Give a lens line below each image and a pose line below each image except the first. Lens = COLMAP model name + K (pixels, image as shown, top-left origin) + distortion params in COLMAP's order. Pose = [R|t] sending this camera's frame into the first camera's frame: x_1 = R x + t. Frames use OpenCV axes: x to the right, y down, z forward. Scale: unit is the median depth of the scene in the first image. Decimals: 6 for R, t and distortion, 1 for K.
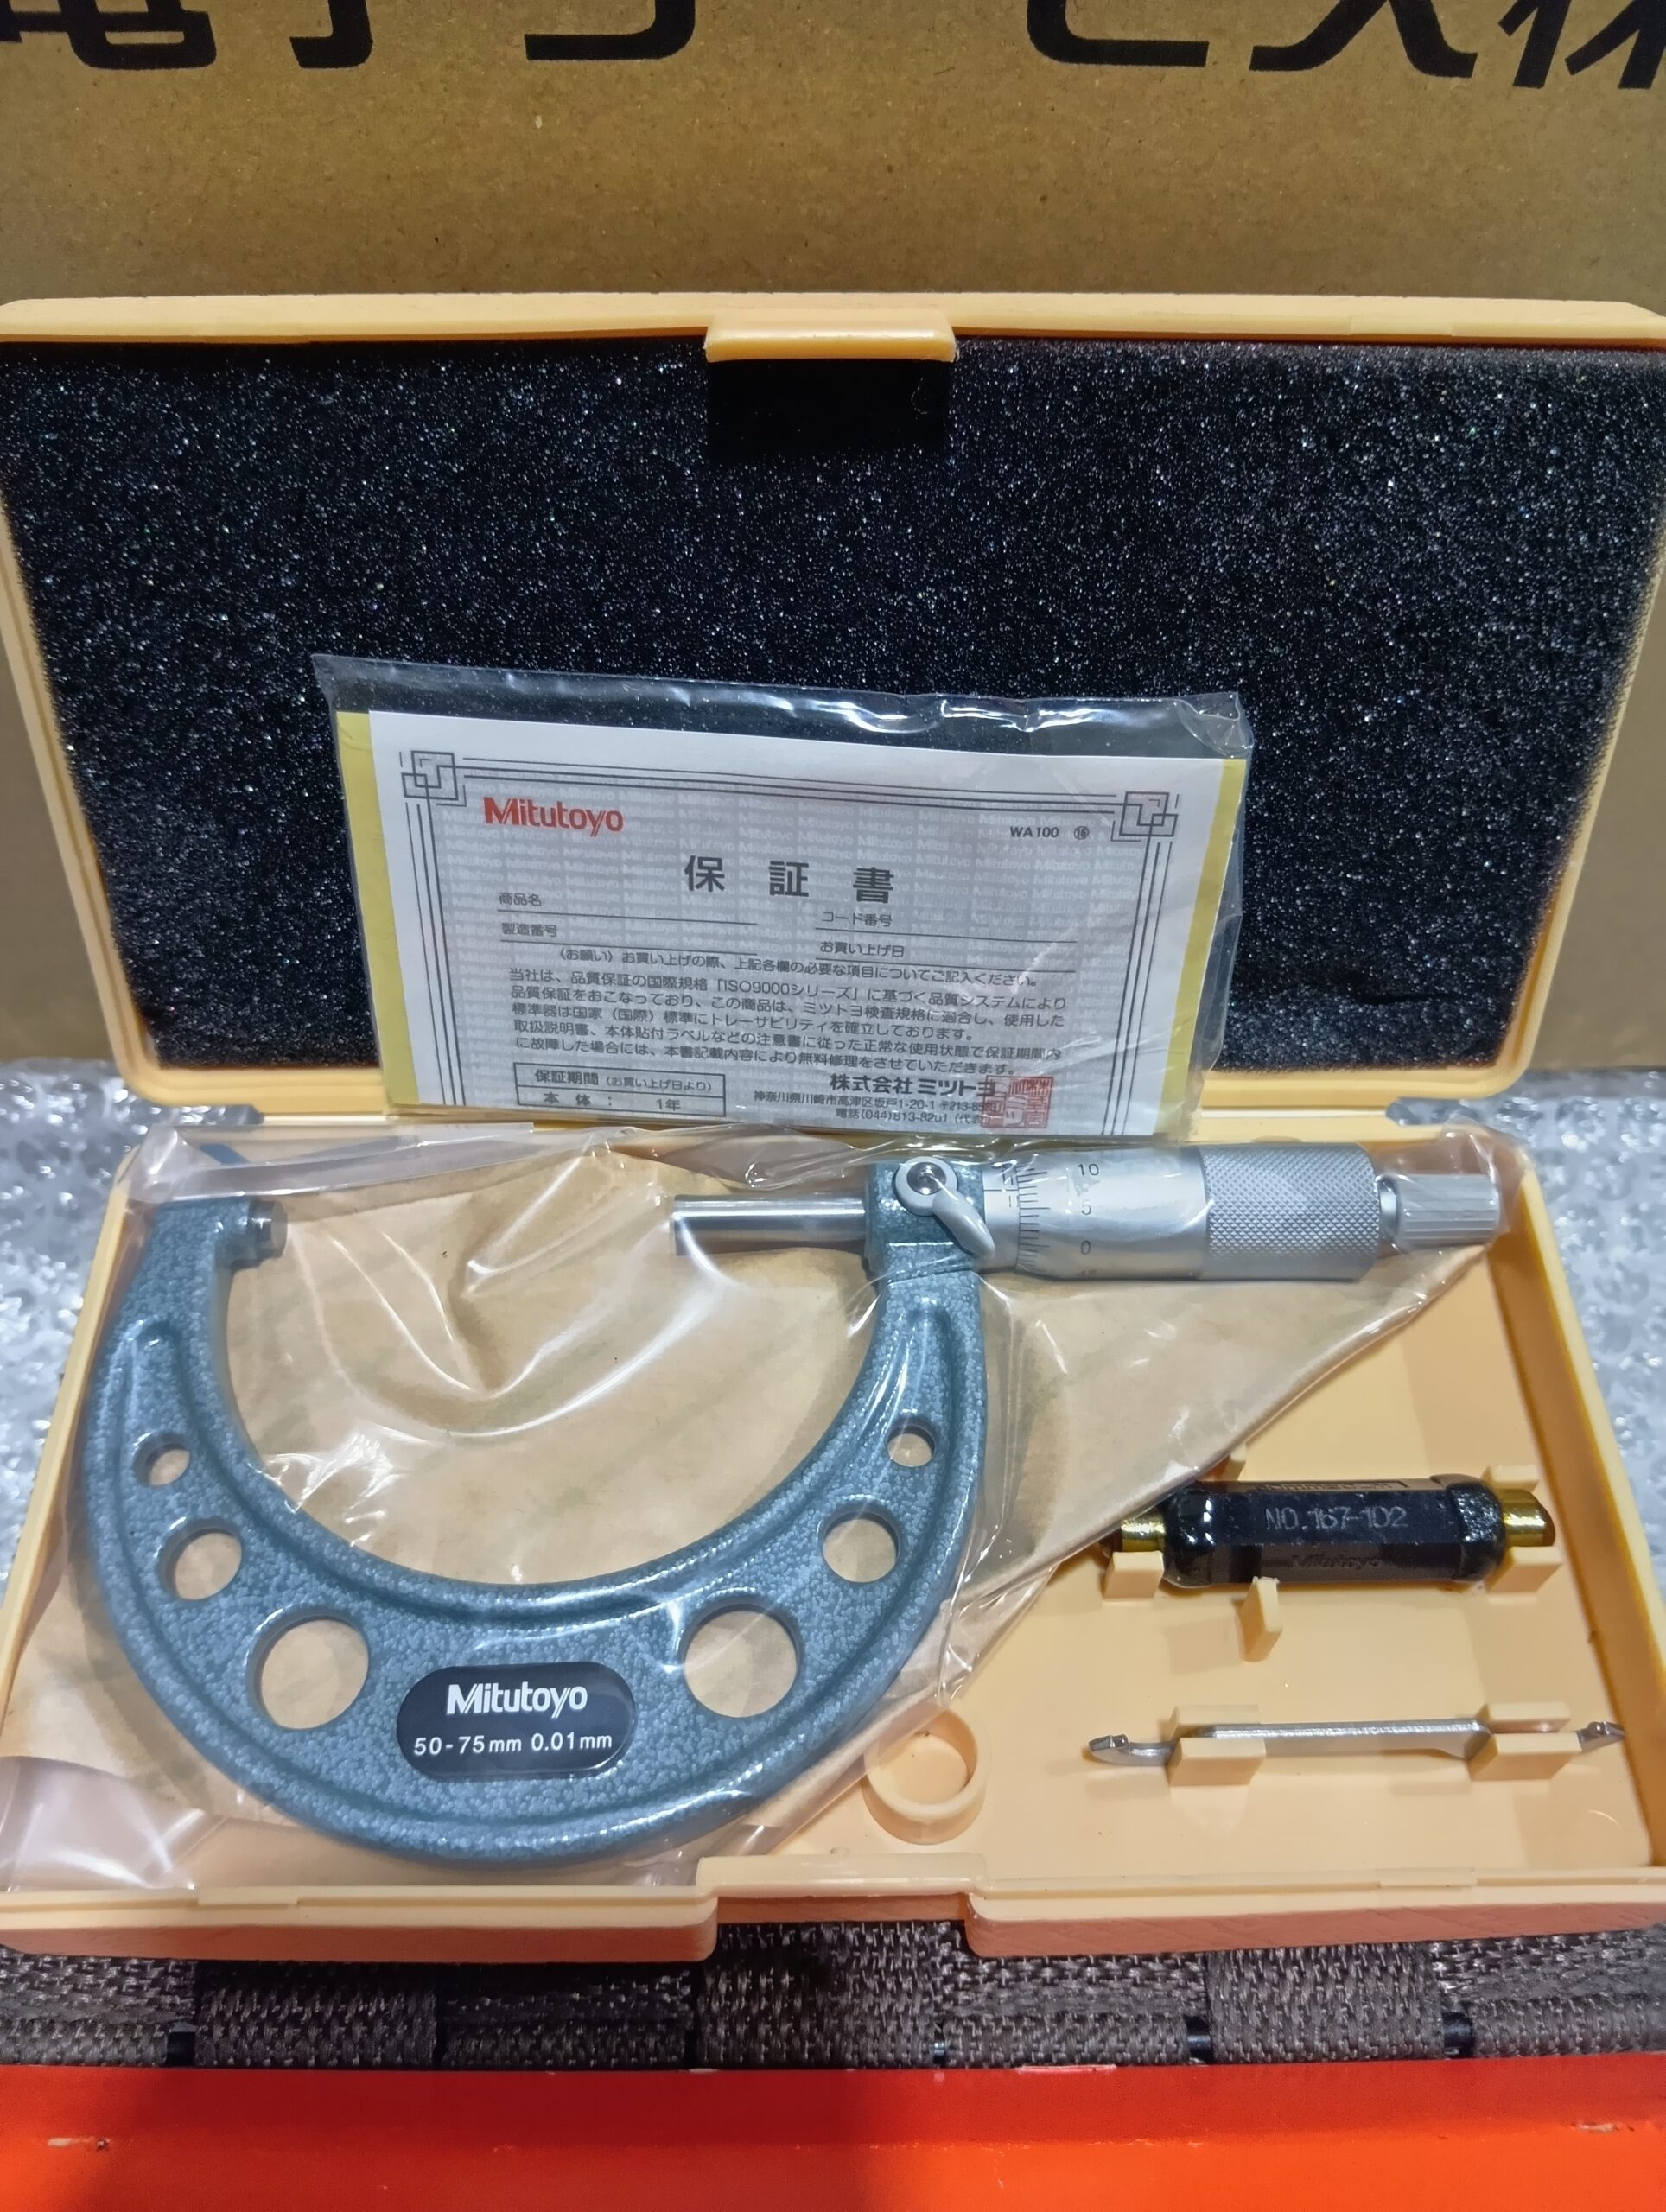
lens RADIAL K [[1739.6, 0, 860.1], [0, 1739.6, 1107.1], [0, 0, 1]] dist [0.057895, -0.163936]
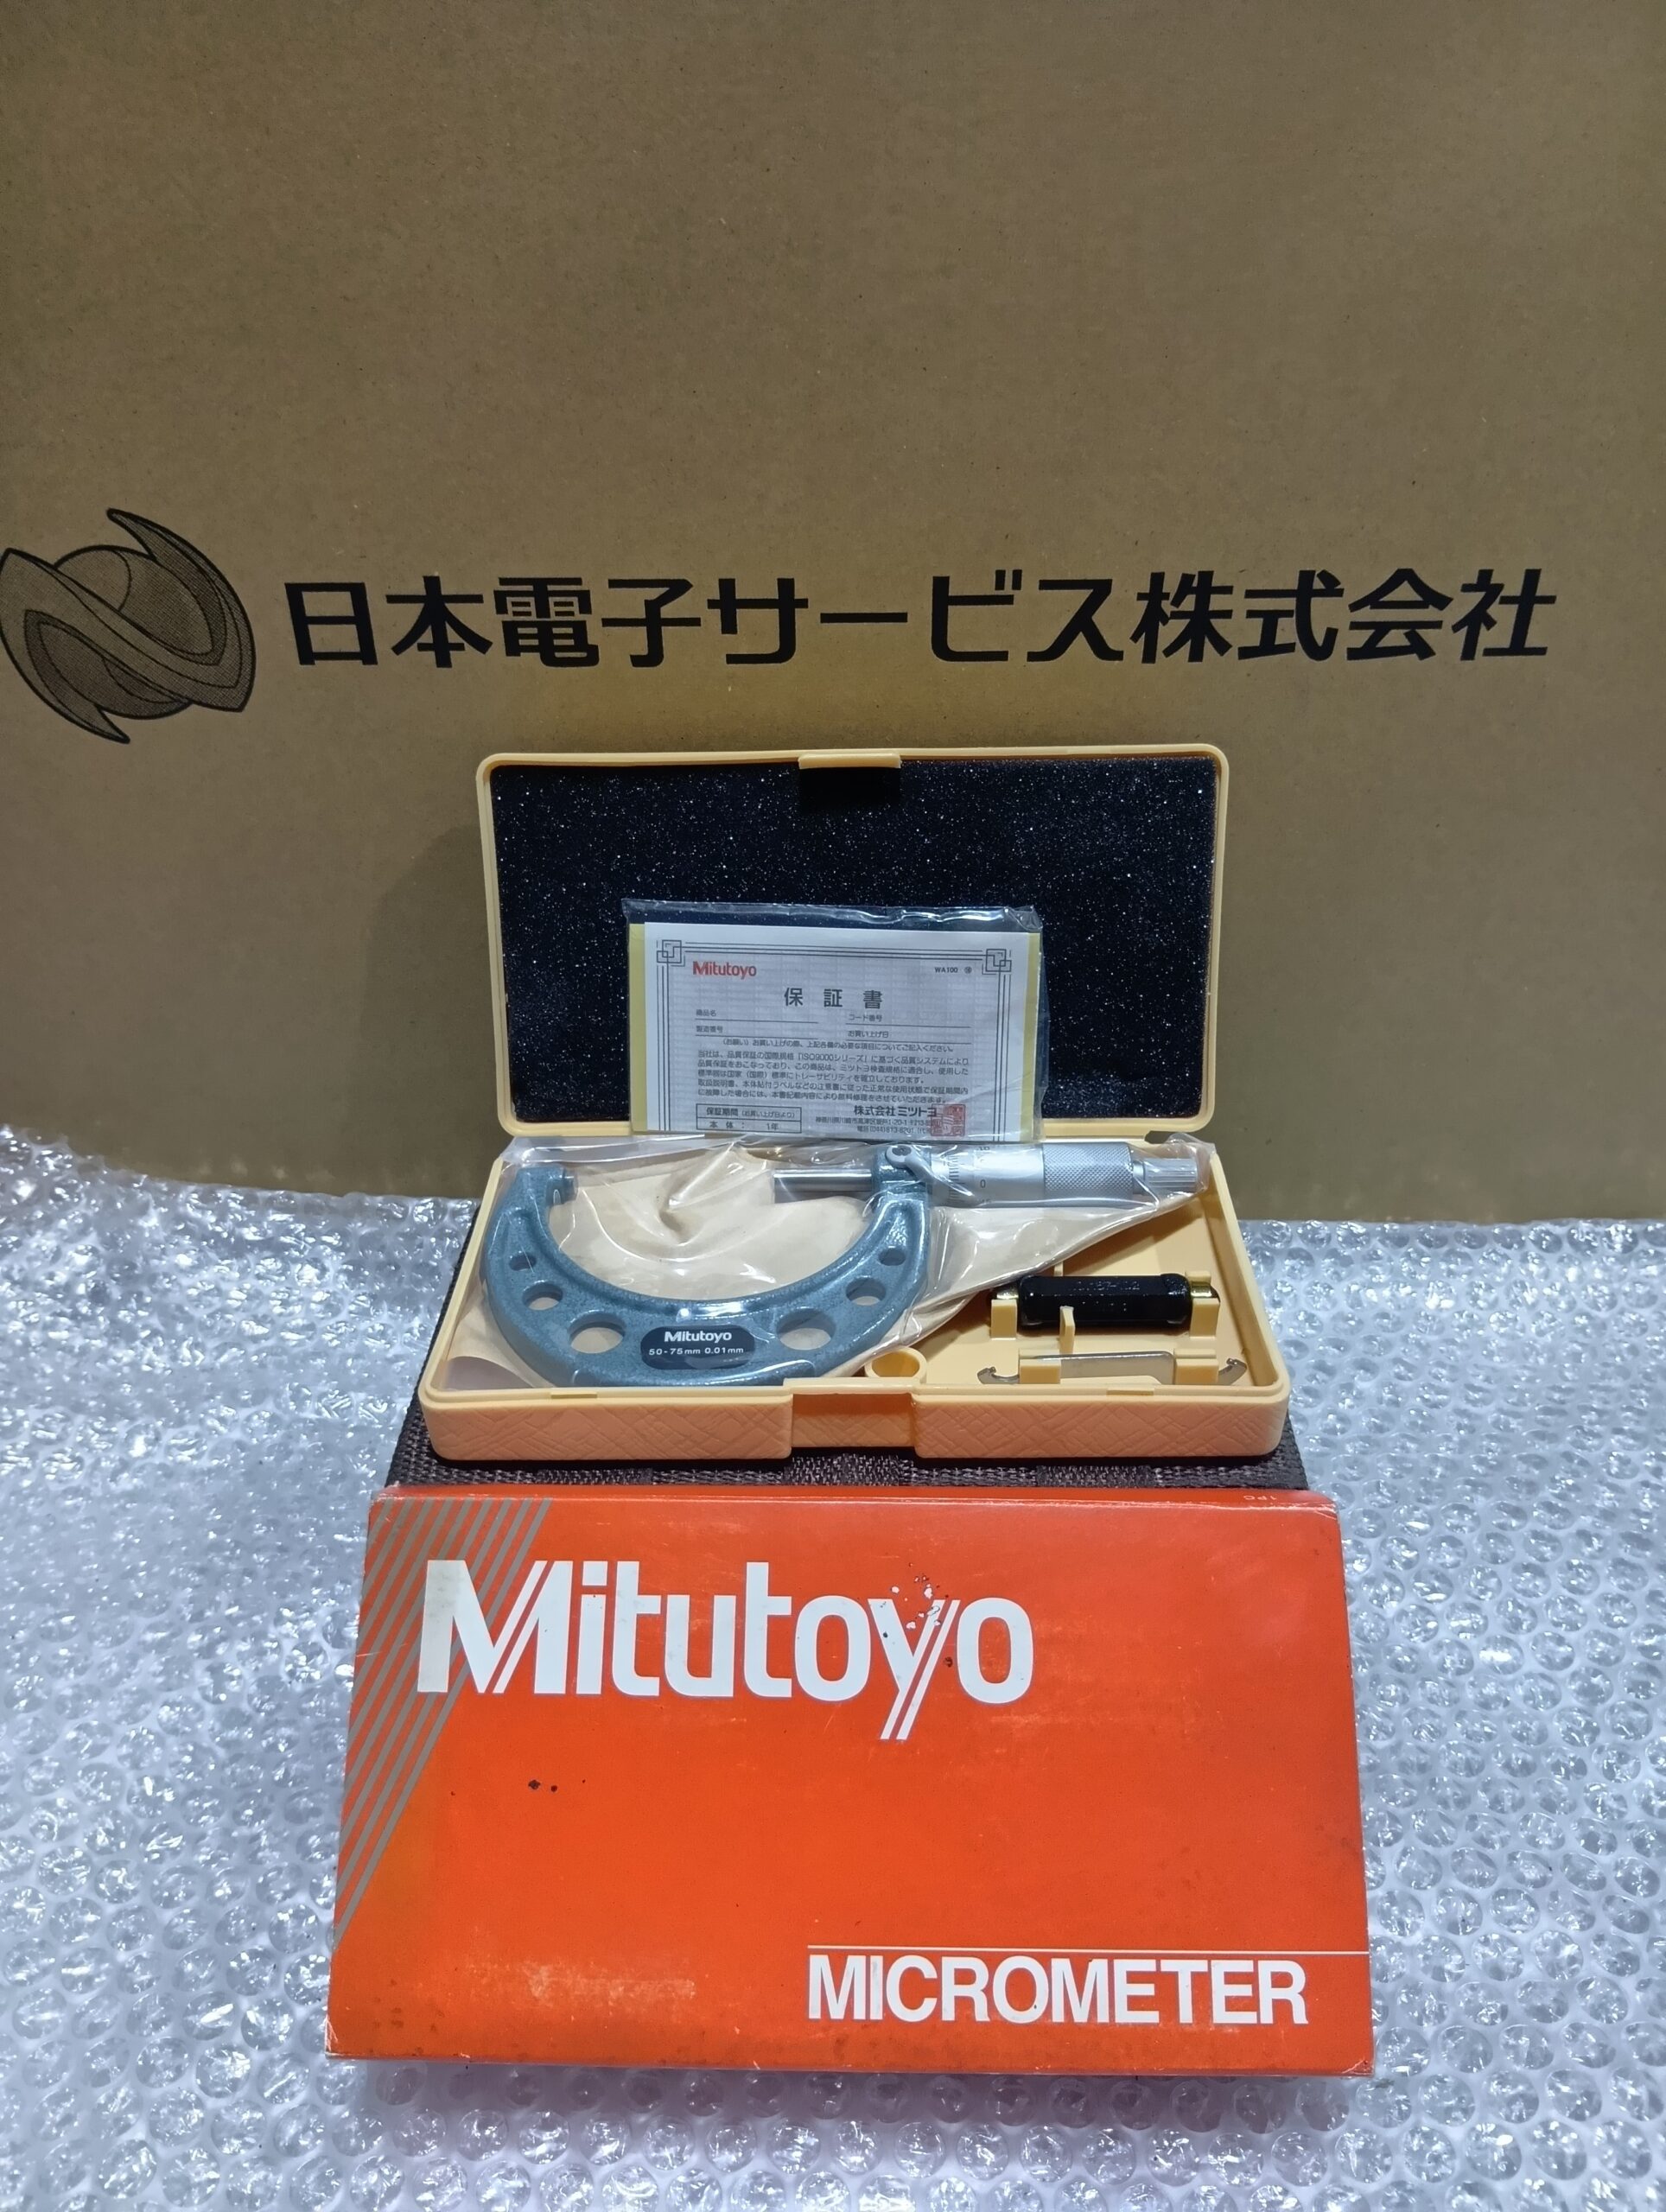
lens RADIAL K [[1739.6, 0, 860.1], [0, 1739.6, 1107.1], [0, 0, 1]] dist [0.057895, -0.163936]
pose [[0.999152, -0.011323, -0.039575, 0.071654], [-0.003418, 0.935280, -0.353893, 0.715575], [0.041021, 0.353729, 0.934448, -0.899522]]
